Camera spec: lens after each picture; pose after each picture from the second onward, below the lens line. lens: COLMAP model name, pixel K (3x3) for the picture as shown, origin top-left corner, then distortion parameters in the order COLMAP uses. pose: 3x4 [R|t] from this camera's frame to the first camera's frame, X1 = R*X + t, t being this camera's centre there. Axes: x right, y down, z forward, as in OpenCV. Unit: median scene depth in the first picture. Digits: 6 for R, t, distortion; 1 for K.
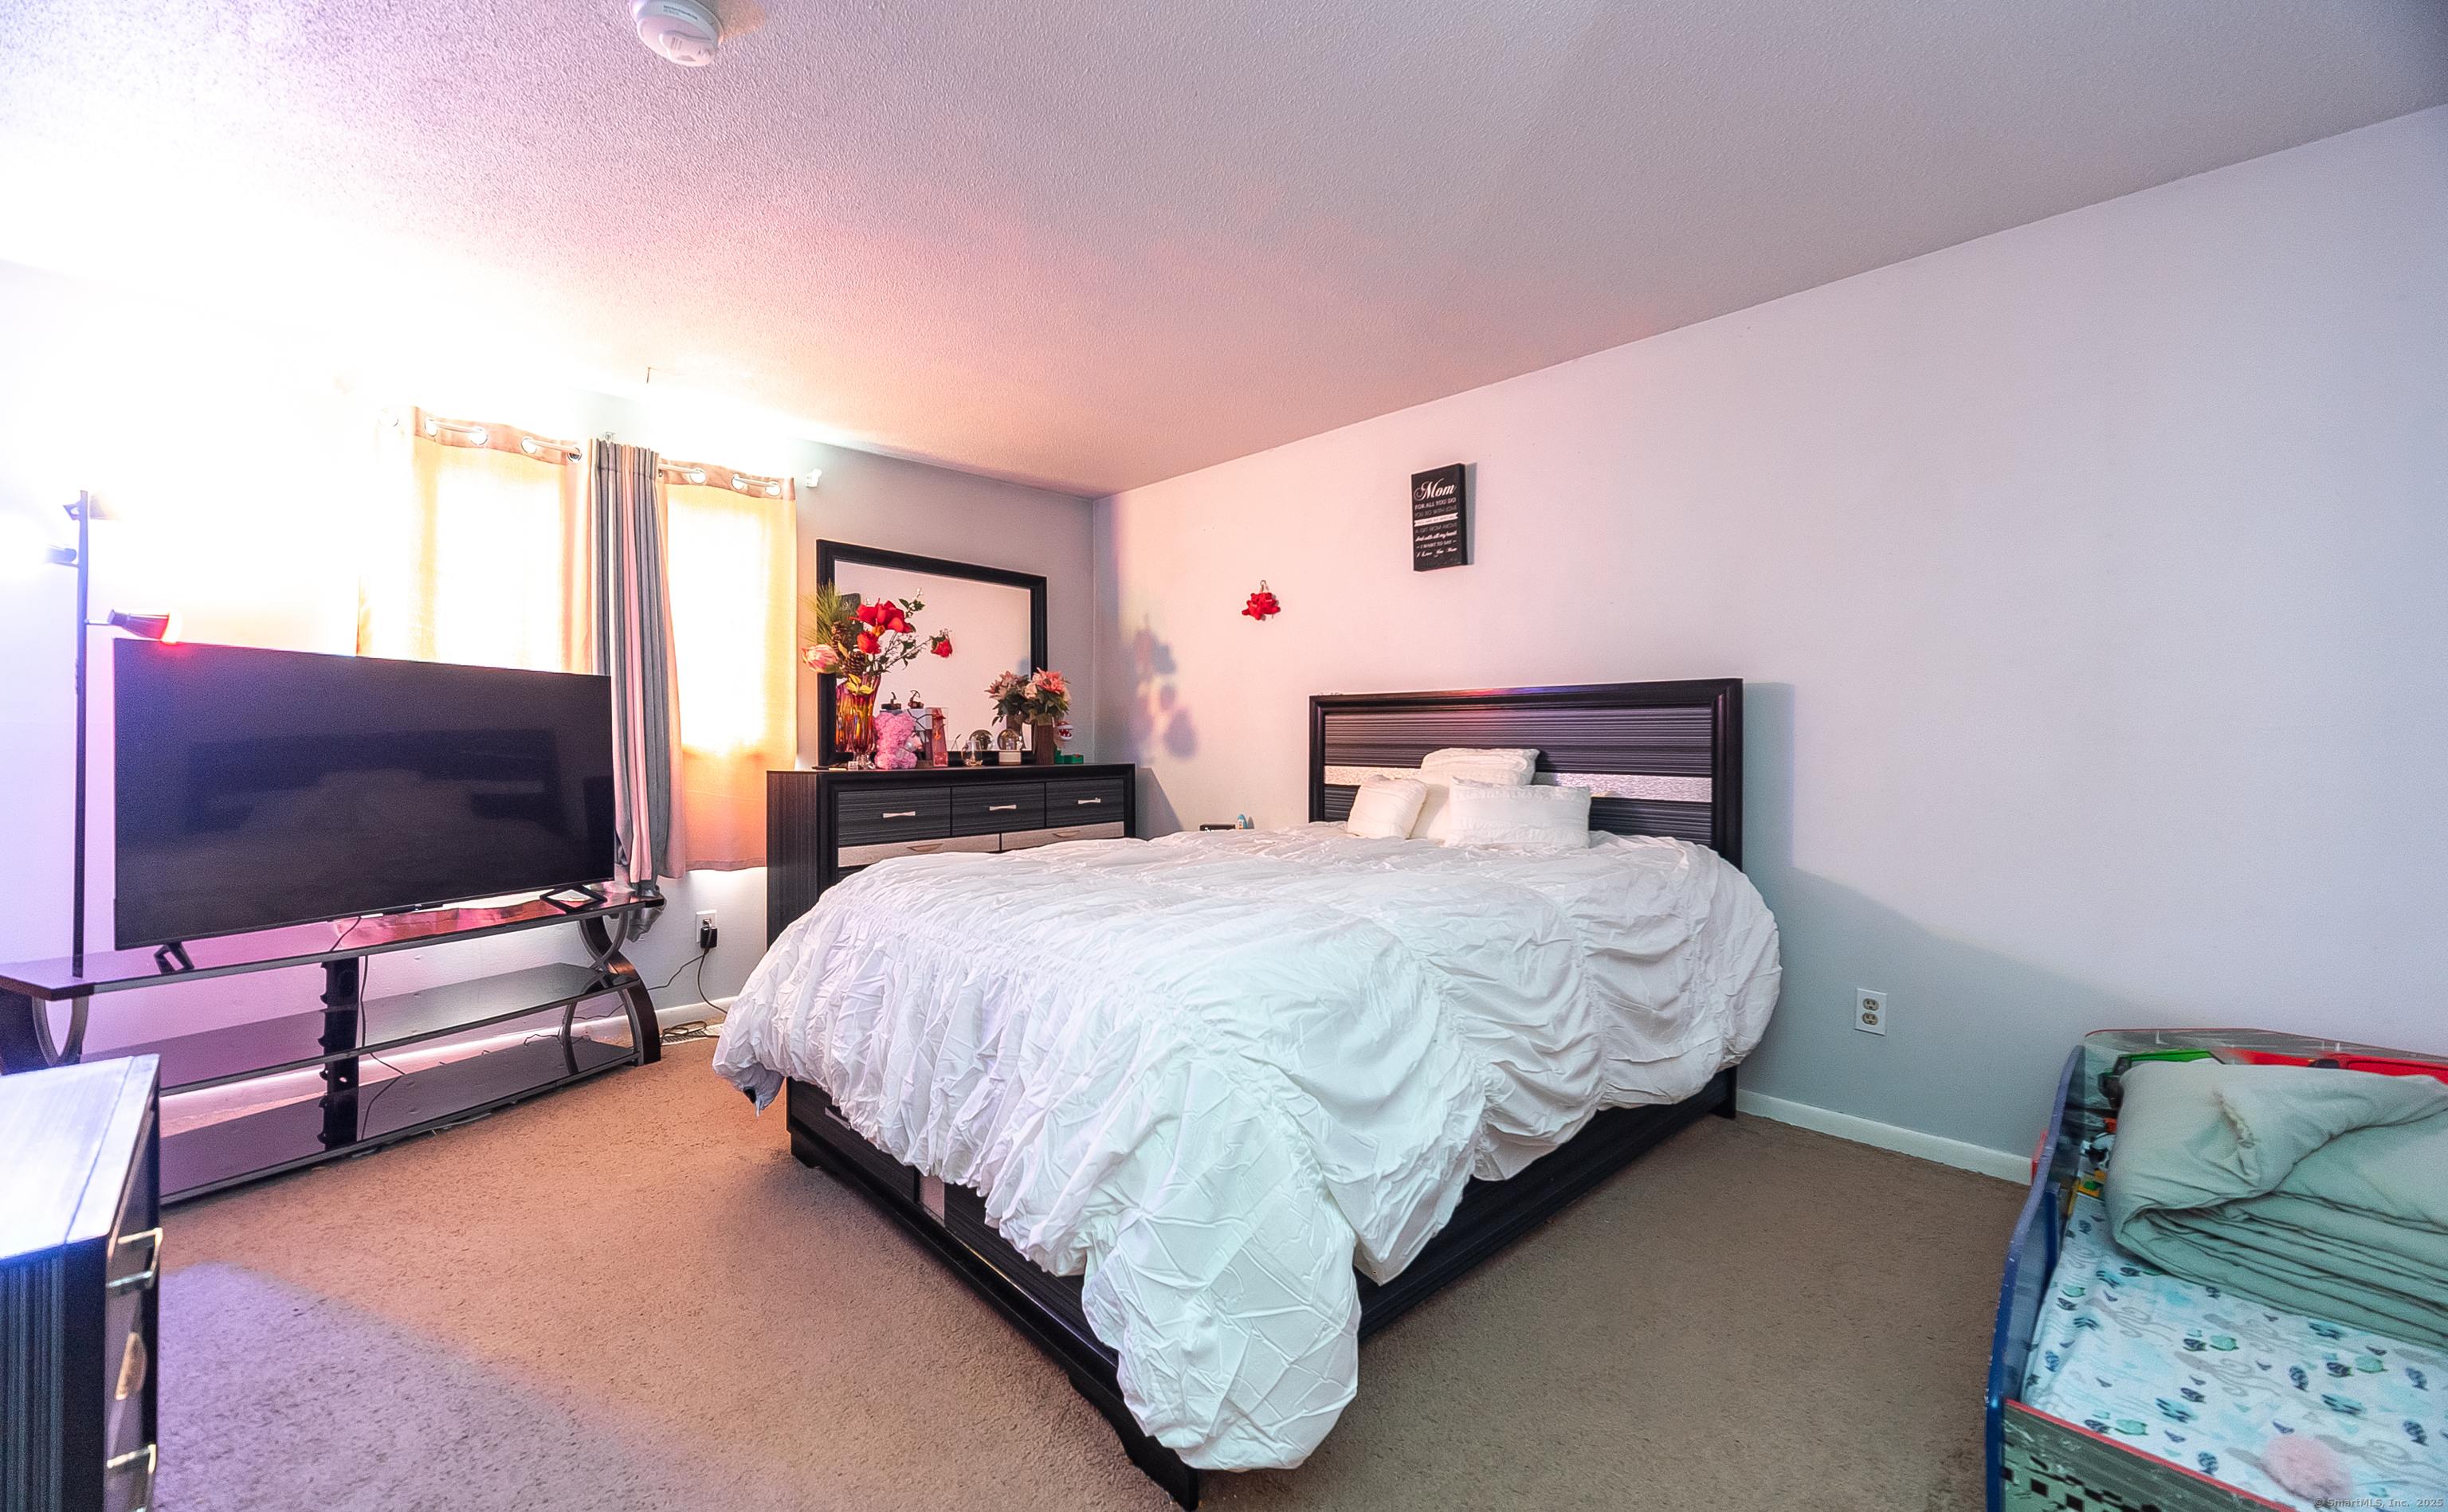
lens RADIAL K [[1001.7, 0, 1224.0], [0, 1001.7, 756.0], [0, 0, 1]] dist [0.001177, -0.000547]
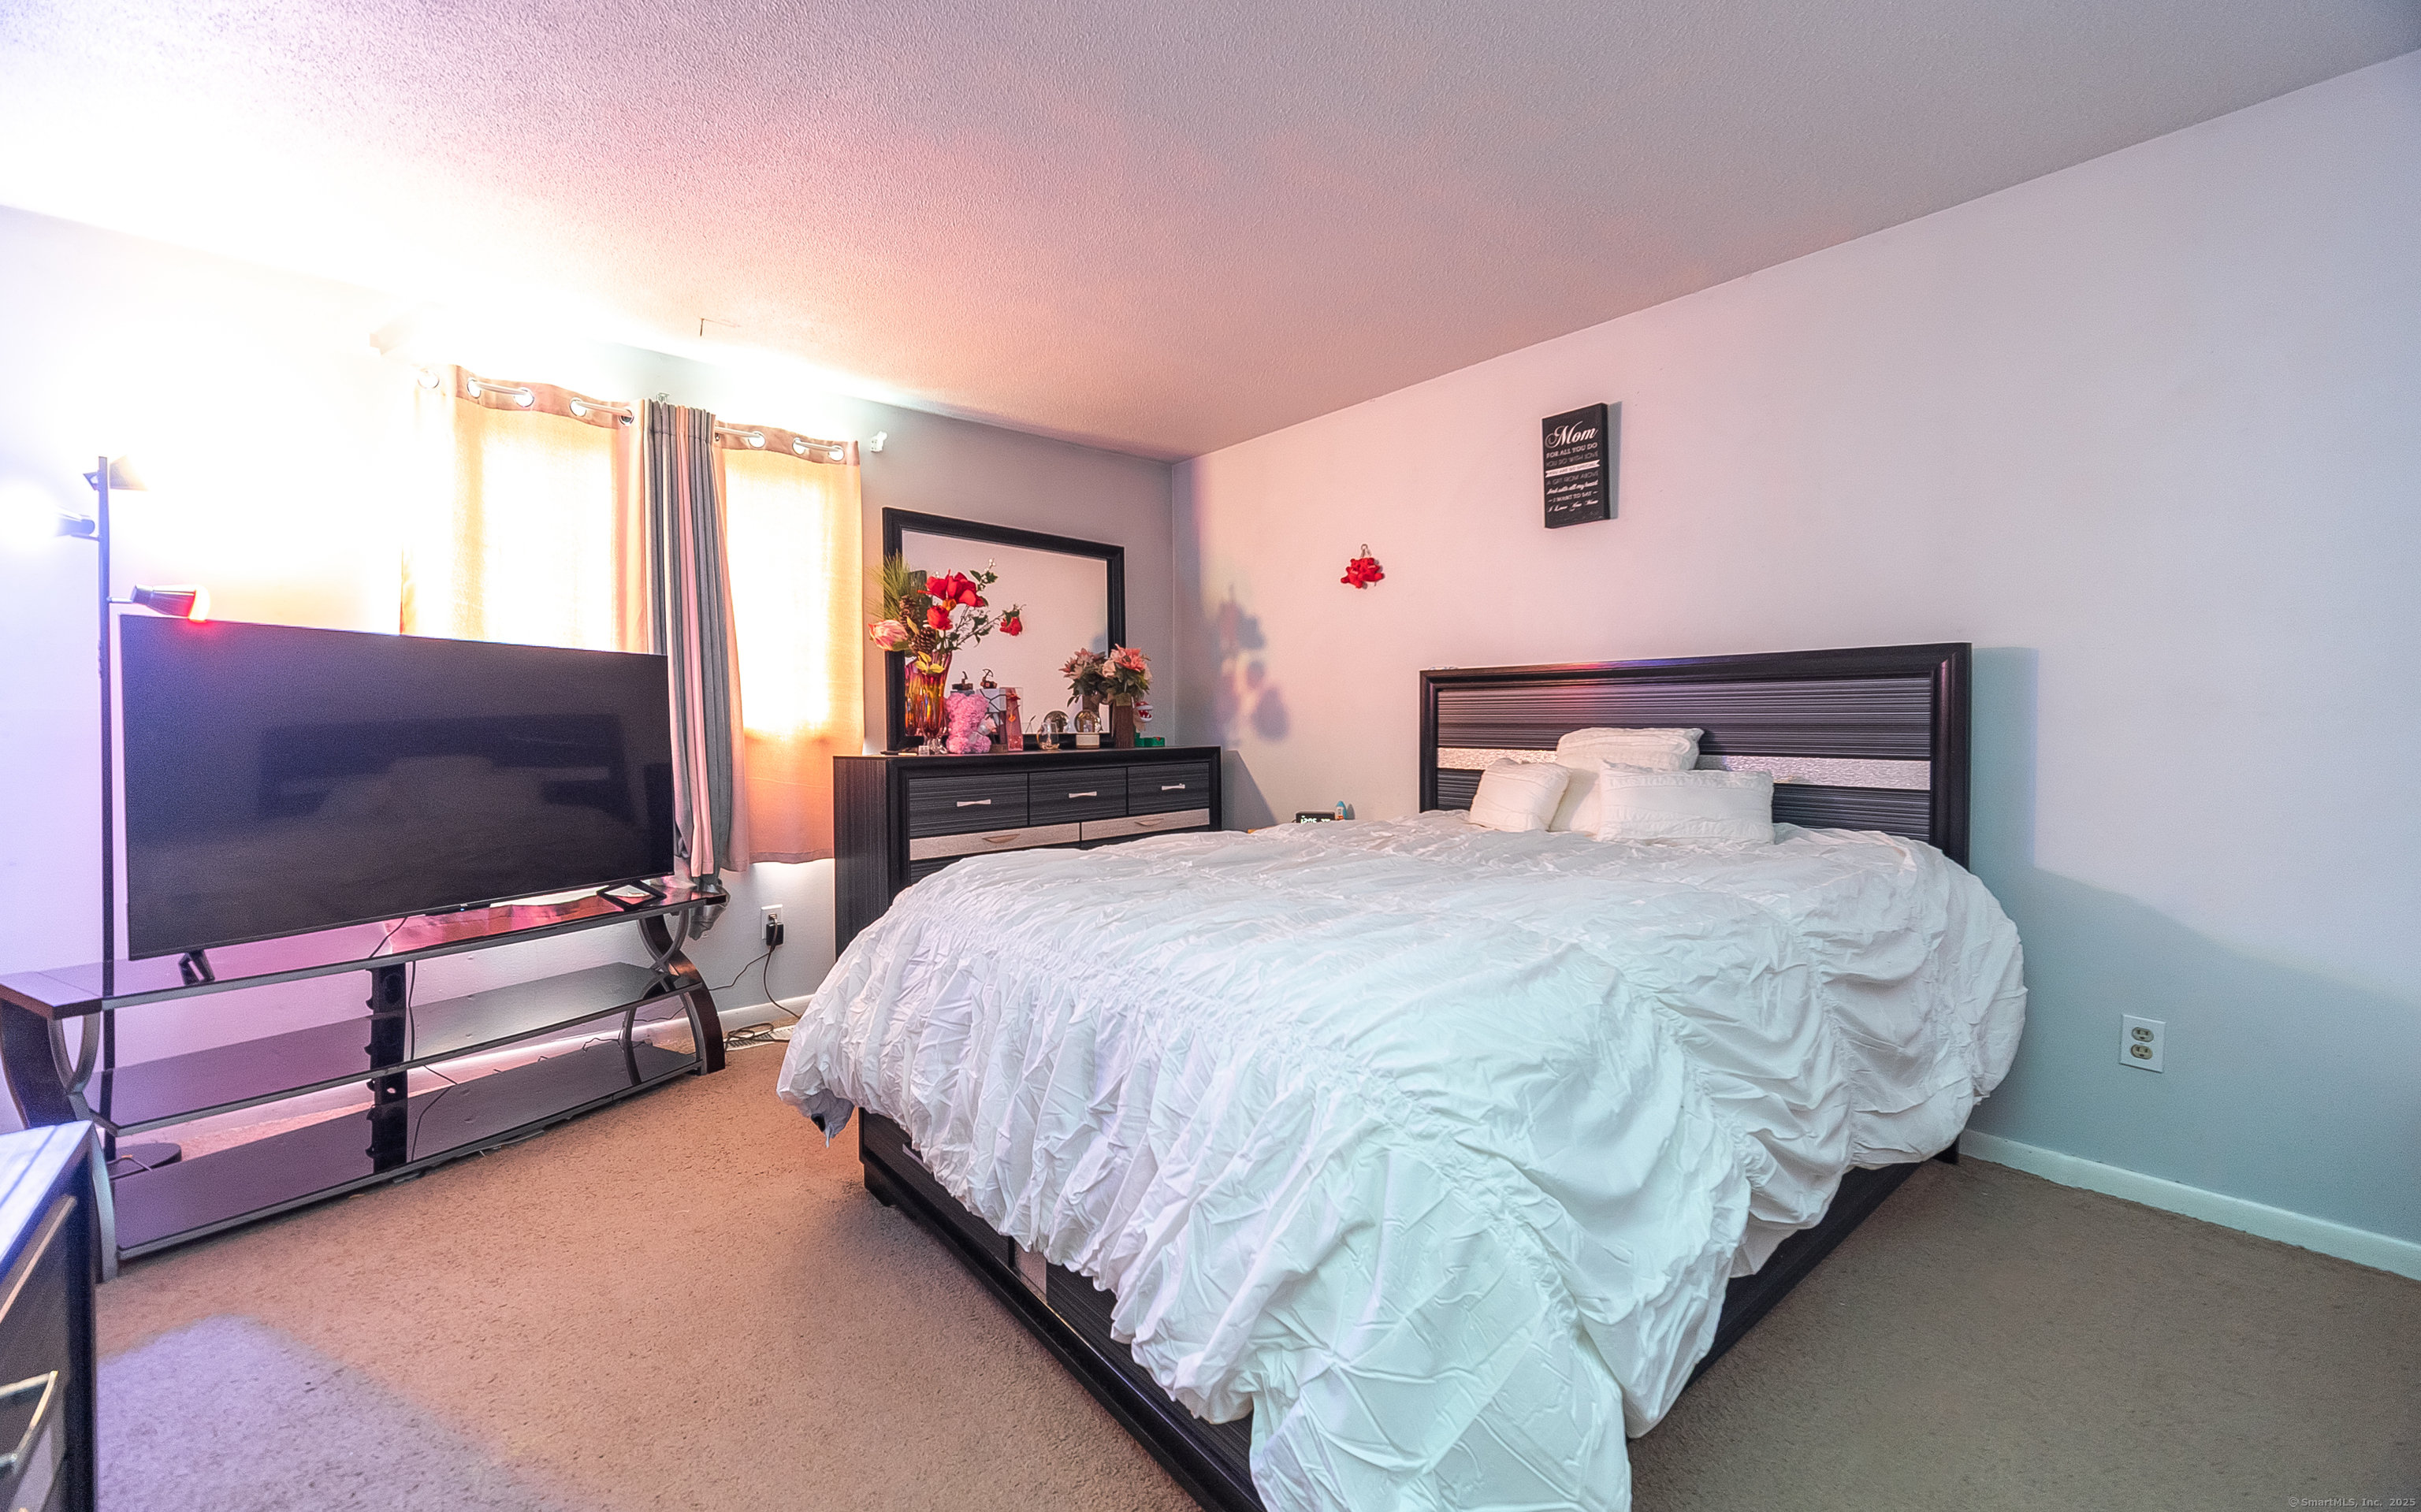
lens RADIAL K [[957.8, 0, 1215.1], [0, 957.8, 749.4], [0, 0, 1]] dist [0.001832, 0.000391]
pose [[0.998780, -0.004971, -0.049133, -0.078919], [0.005690, 0.999879, 0.014507, -0.003575], [0.049054, -0.014768, 0.998687, 0.174610]]
